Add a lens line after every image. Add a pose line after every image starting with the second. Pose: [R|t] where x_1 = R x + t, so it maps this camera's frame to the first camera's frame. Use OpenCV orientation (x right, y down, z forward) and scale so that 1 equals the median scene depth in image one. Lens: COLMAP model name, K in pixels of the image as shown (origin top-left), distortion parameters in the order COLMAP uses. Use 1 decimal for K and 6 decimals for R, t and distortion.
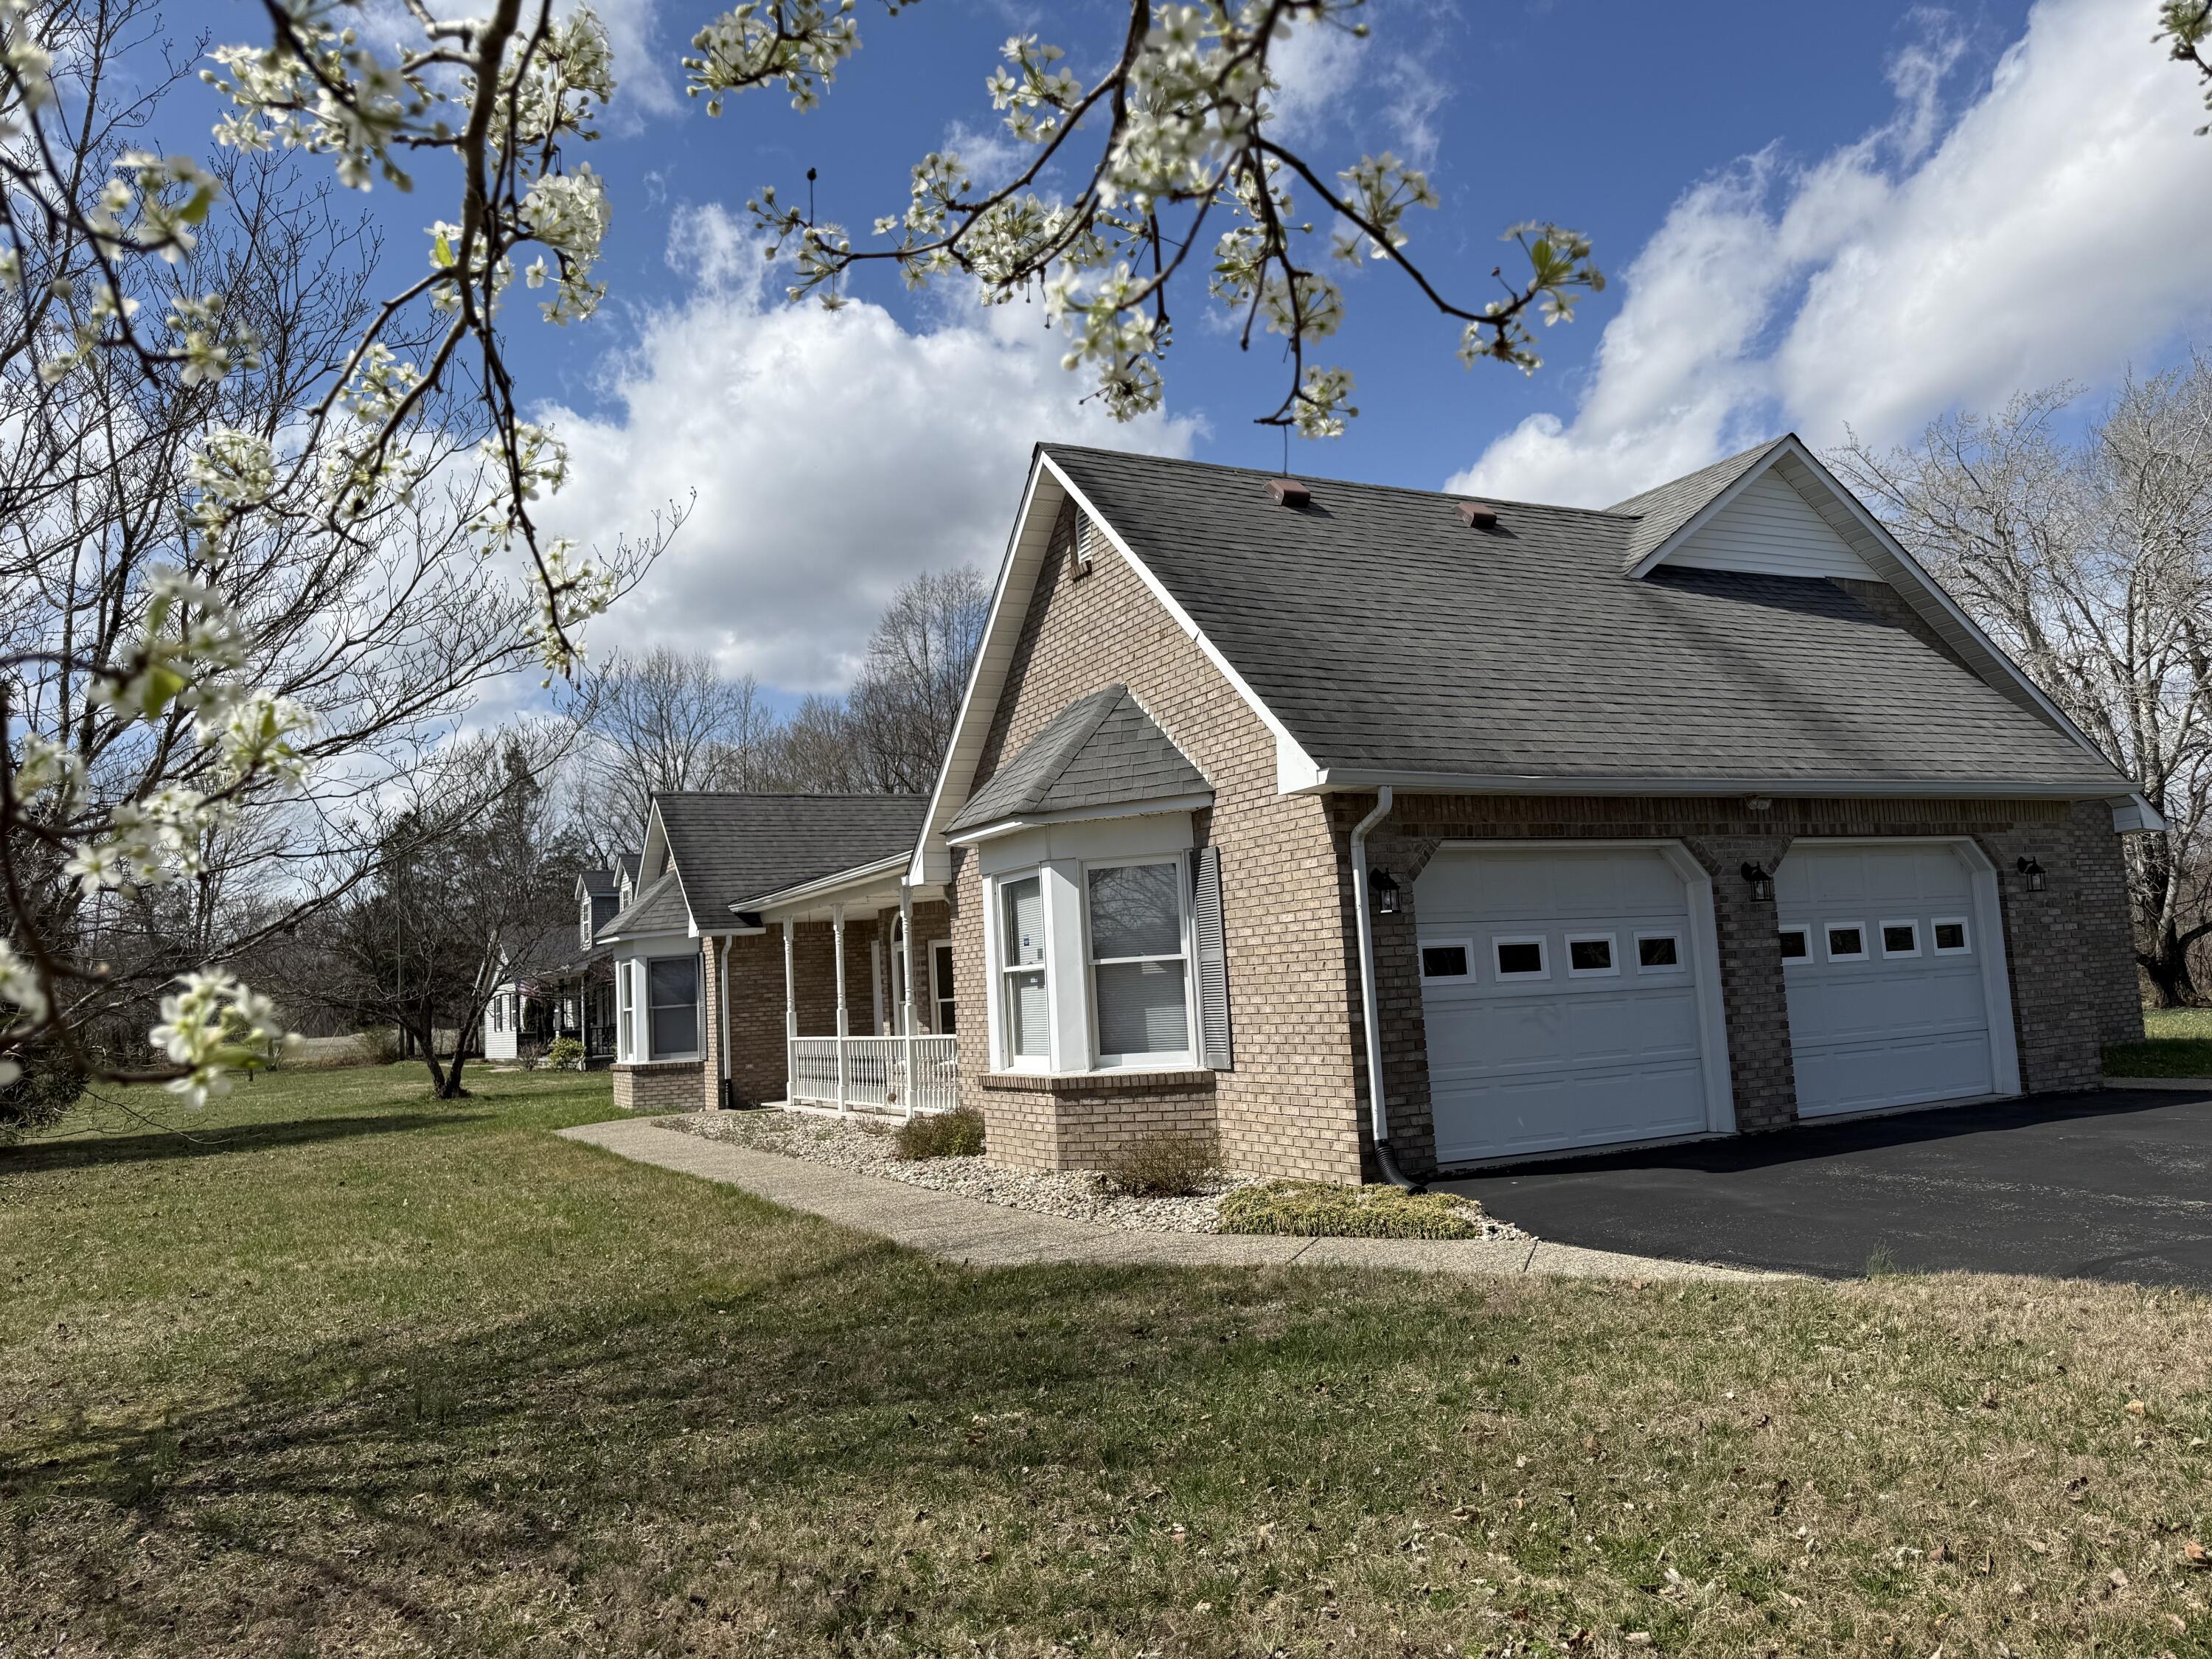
lens RADIAL K [[1536.3, 0, 1108.2], [0, 1536.3, 828.0], [0, 0, 1]] dist [0.083247, -0.005549]
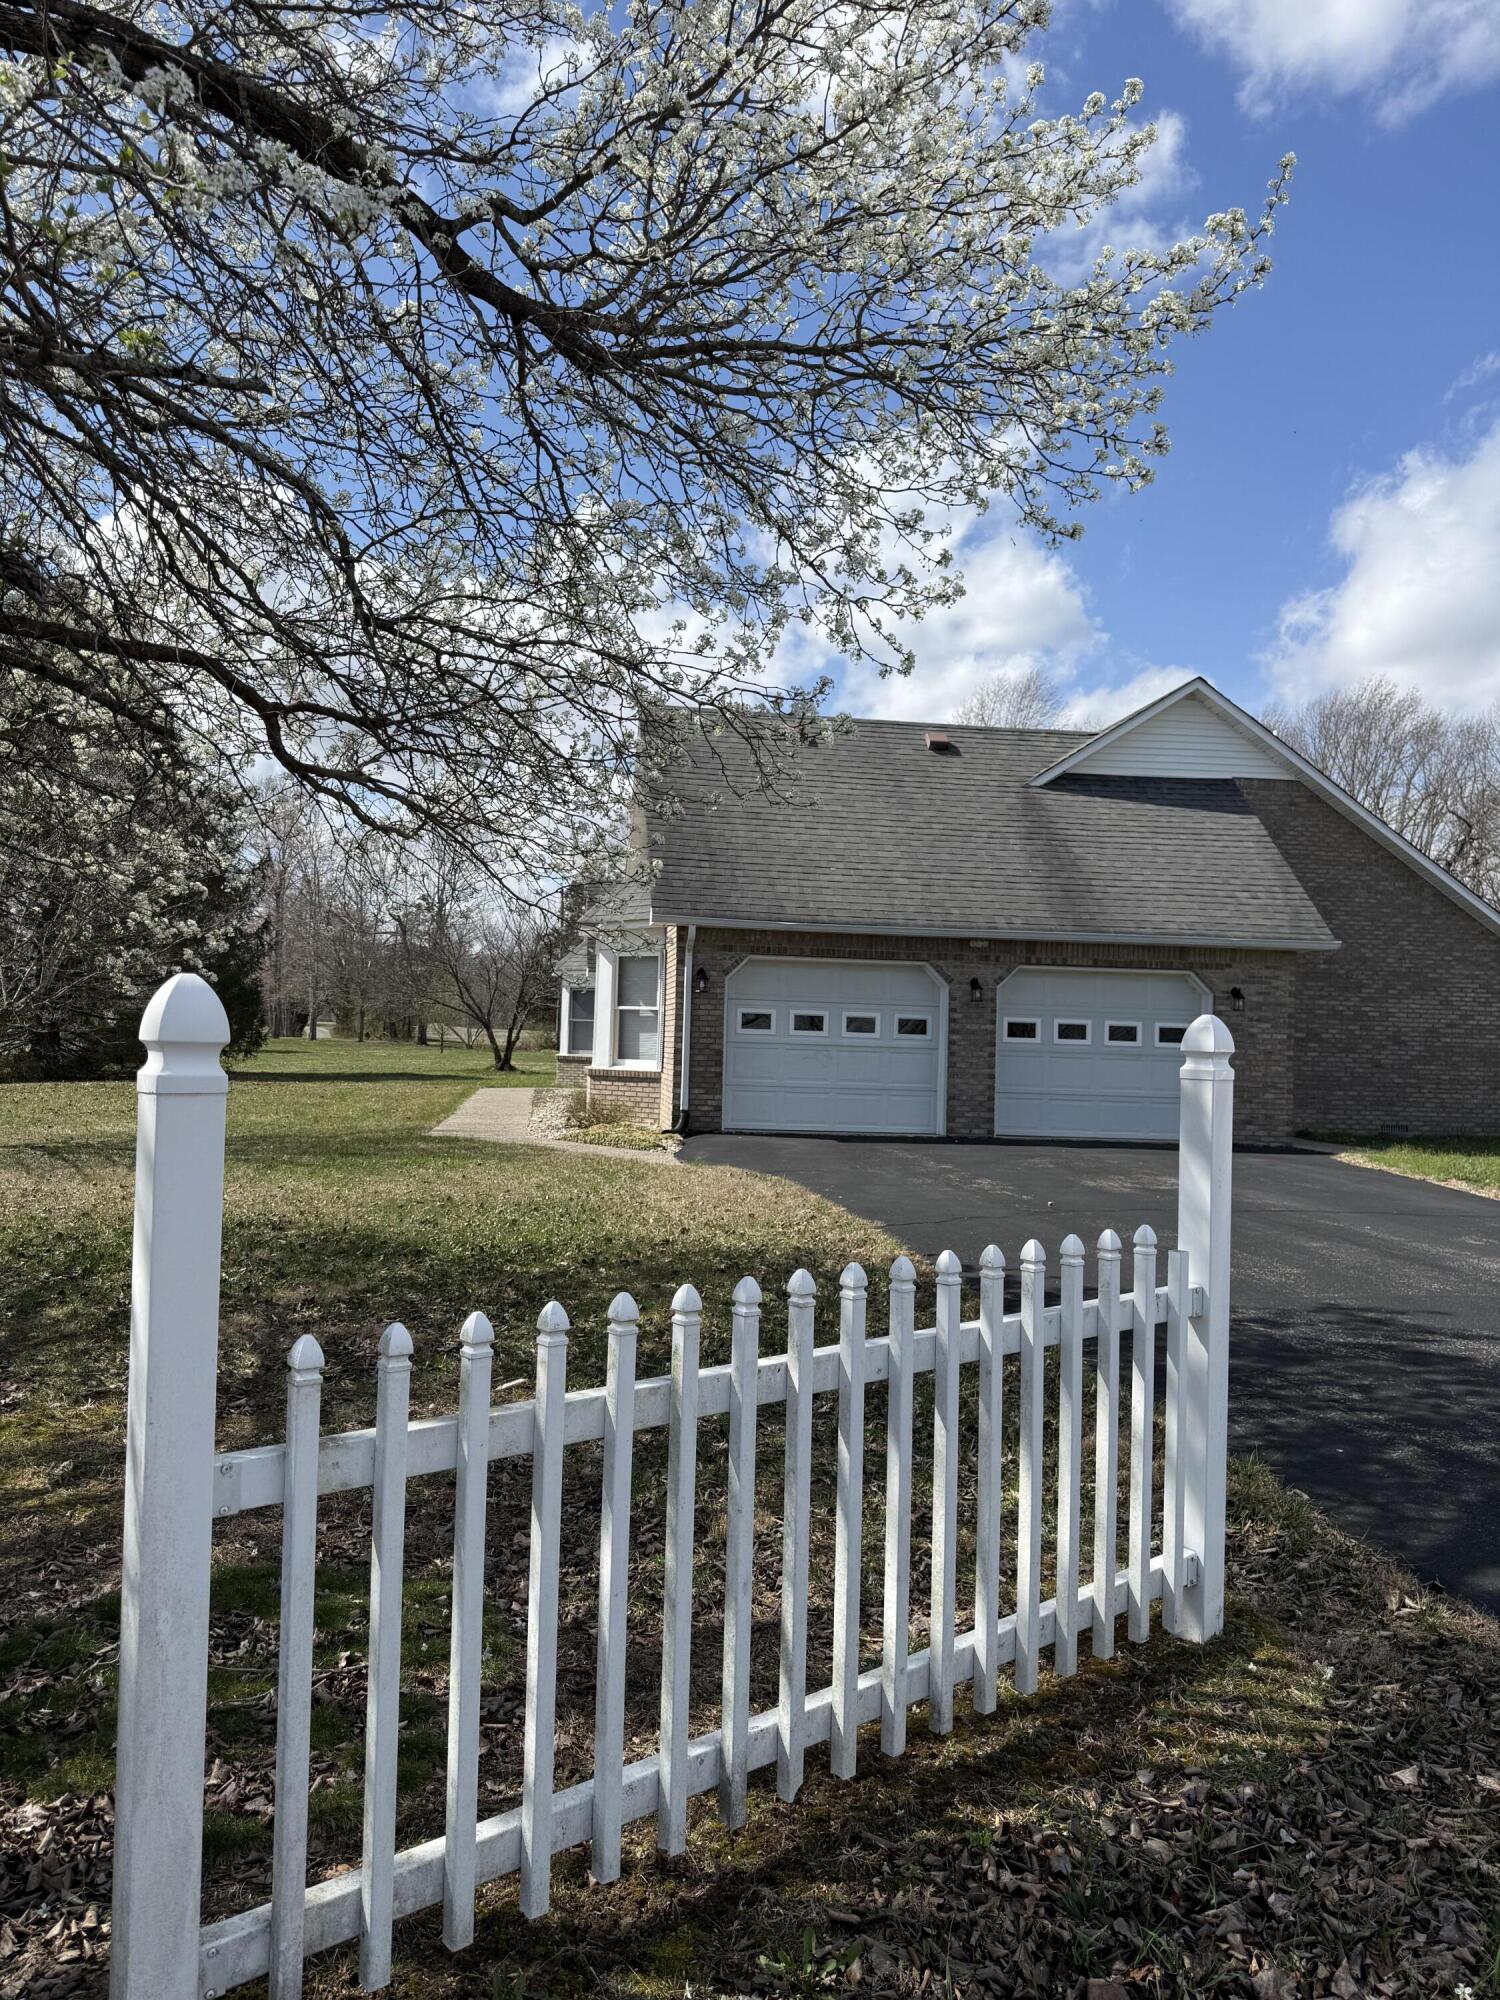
lens RADIAL K [[1389.1, 0, 741.7], [0, 1389.1, 1017.6], [0, 0, 1]] dist [0.083247, -0.005549]
pose [[0.936985, 0.082026, -0.339603, 0.655177], [-0.049597, 0.993433, 0.103106, -0.073543], [0.345830, -0.079765, 0.934901, -0.458991]]
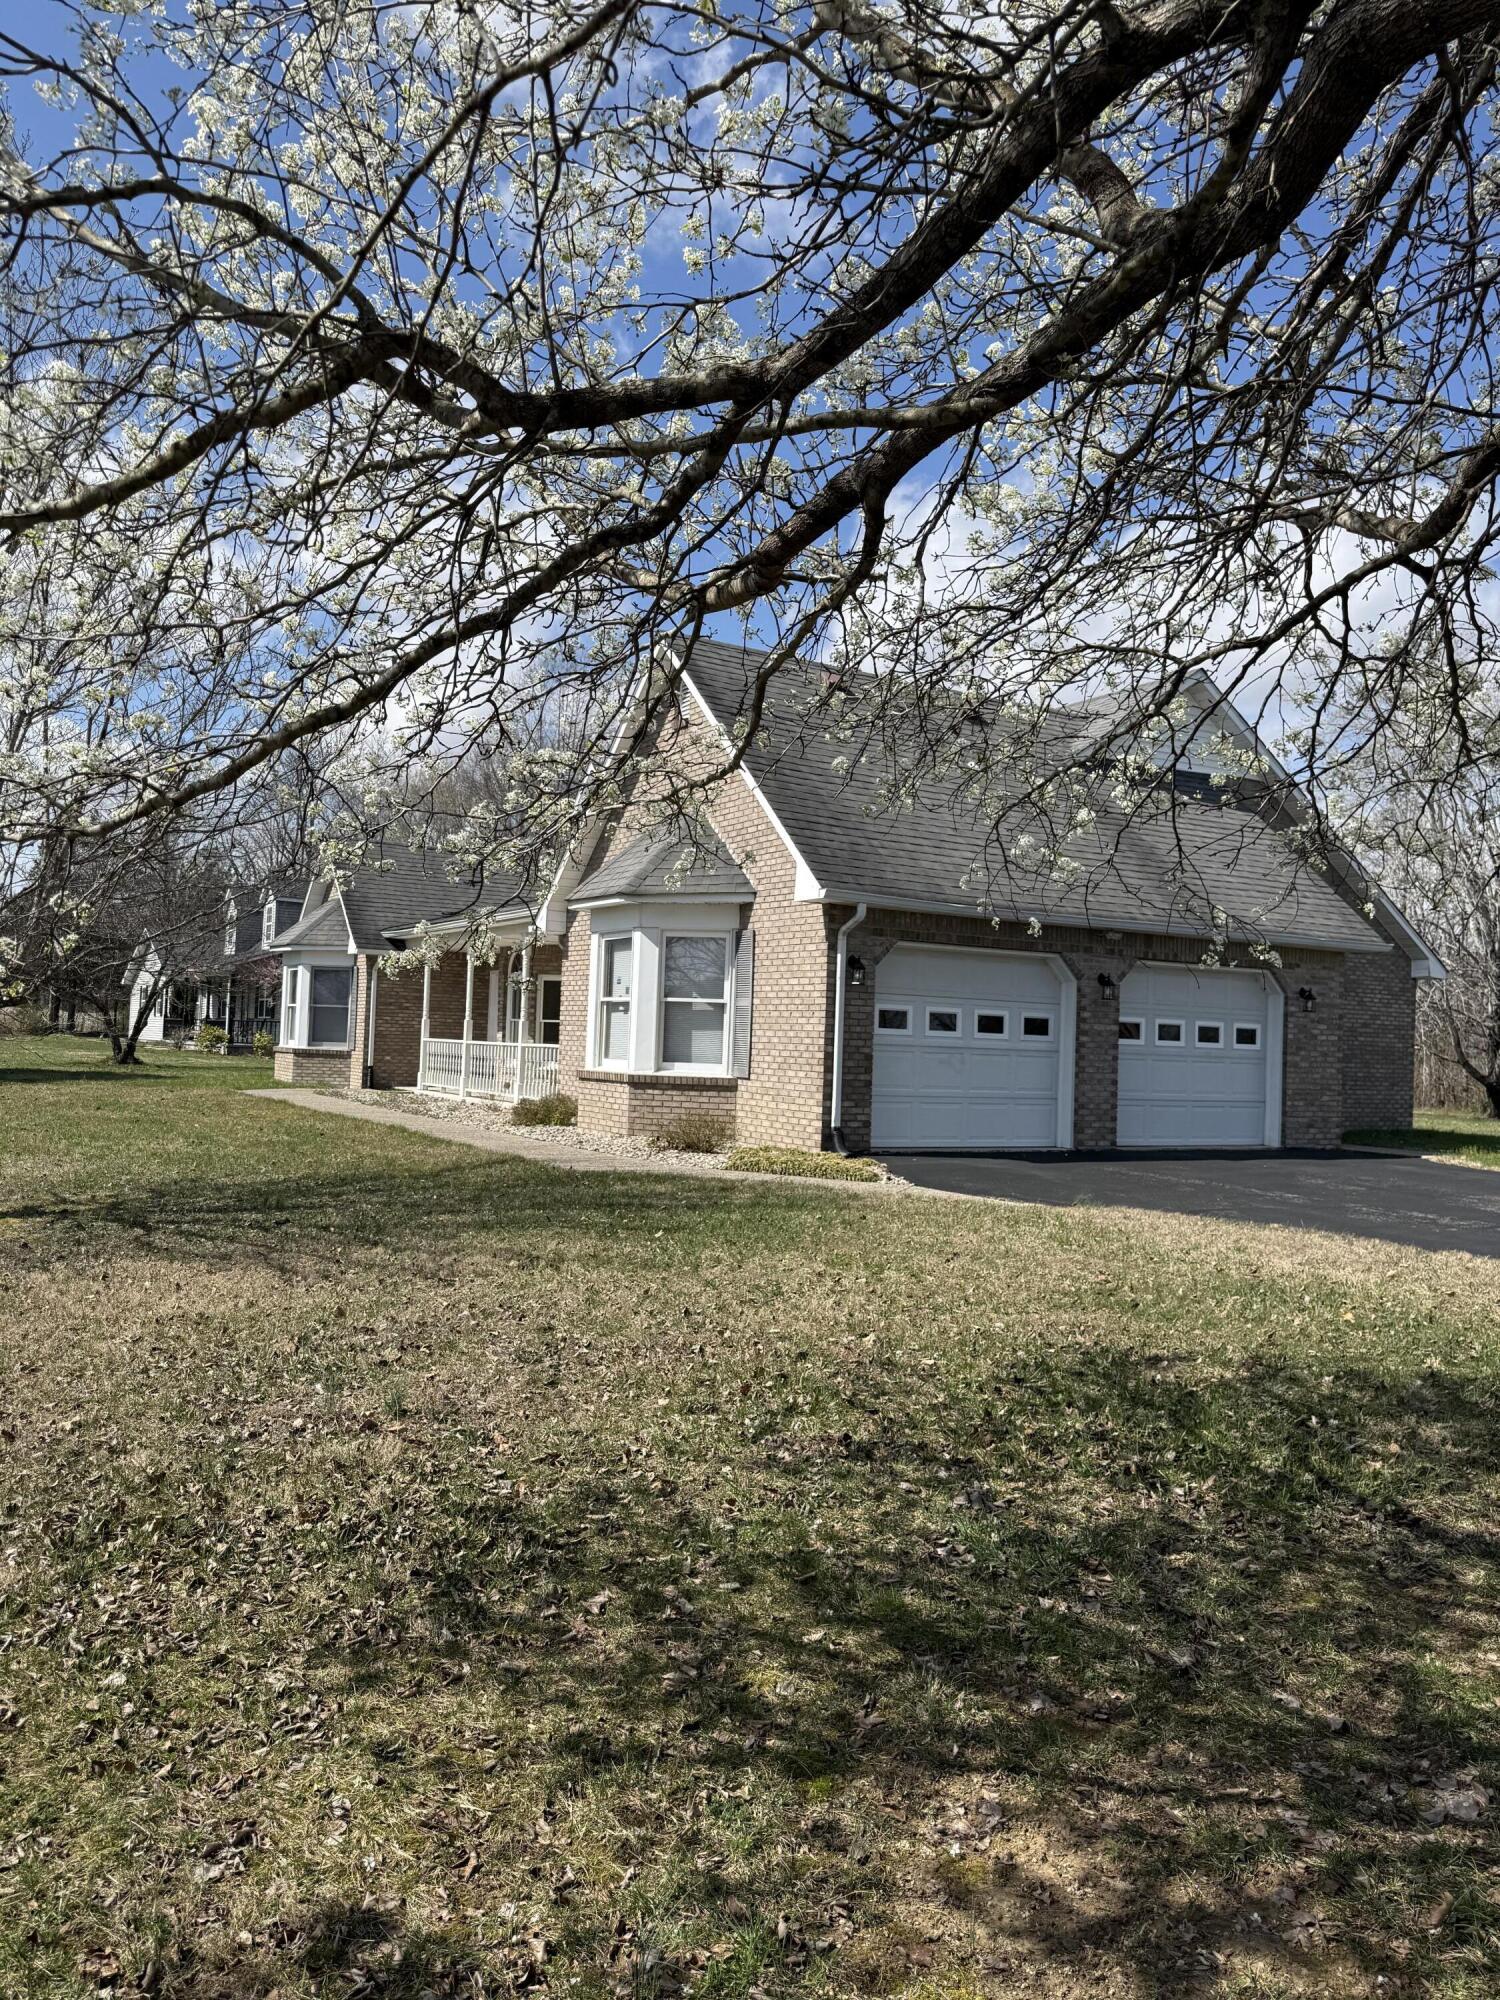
lens RADIAL K [[1389.1, 0, 750.5], [0, 1389.1, 979.7], [0, 0, 1]] dist [0.083247, -0.005549]
pose [[0.994018, 0.096162, 0.051774, 0.002312], [-0.099194, 0.993283, 0.059580, -0.017910], [-0.045697, -0.064359, 0.996880, -0.316619]]
